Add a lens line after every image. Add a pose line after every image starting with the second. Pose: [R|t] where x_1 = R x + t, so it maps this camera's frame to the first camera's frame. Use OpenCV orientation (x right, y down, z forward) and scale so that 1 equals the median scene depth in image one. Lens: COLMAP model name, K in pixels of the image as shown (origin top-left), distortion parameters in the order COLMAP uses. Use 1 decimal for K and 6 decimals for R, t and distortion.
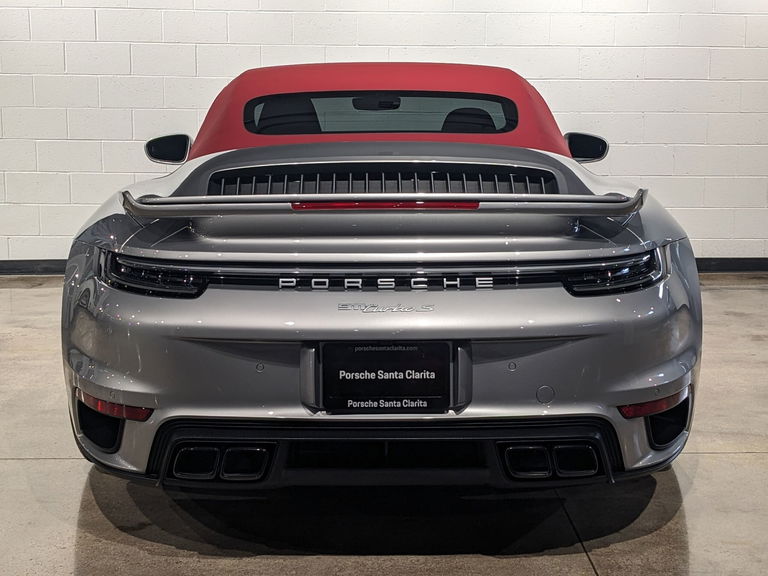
lens RADIAL K [[1227.2, 0, 384.0], [0, 1227.2, 288.0], [0, 0, 1]] dist [0.025818, 0.007009]
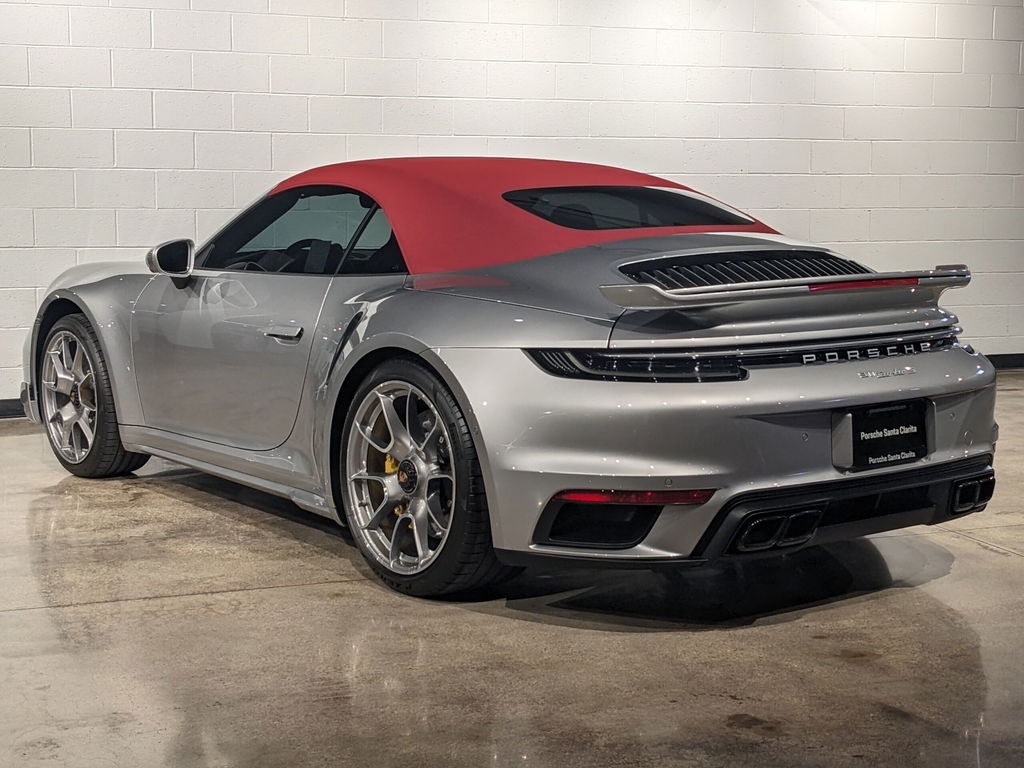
lens RADIAL K [[1636.3, 0, 512.0], [0, 1636.3, 384.0], [0, 0, 1]] dist [0.025818, 0.007009]
pose [[0.829415, -0.081947, 0.552590, -1.110637], [0.100105, 0.994973, -0.002703, -0.004332], [-0.549591, 0.057559, 0.833449, -0.071995]]
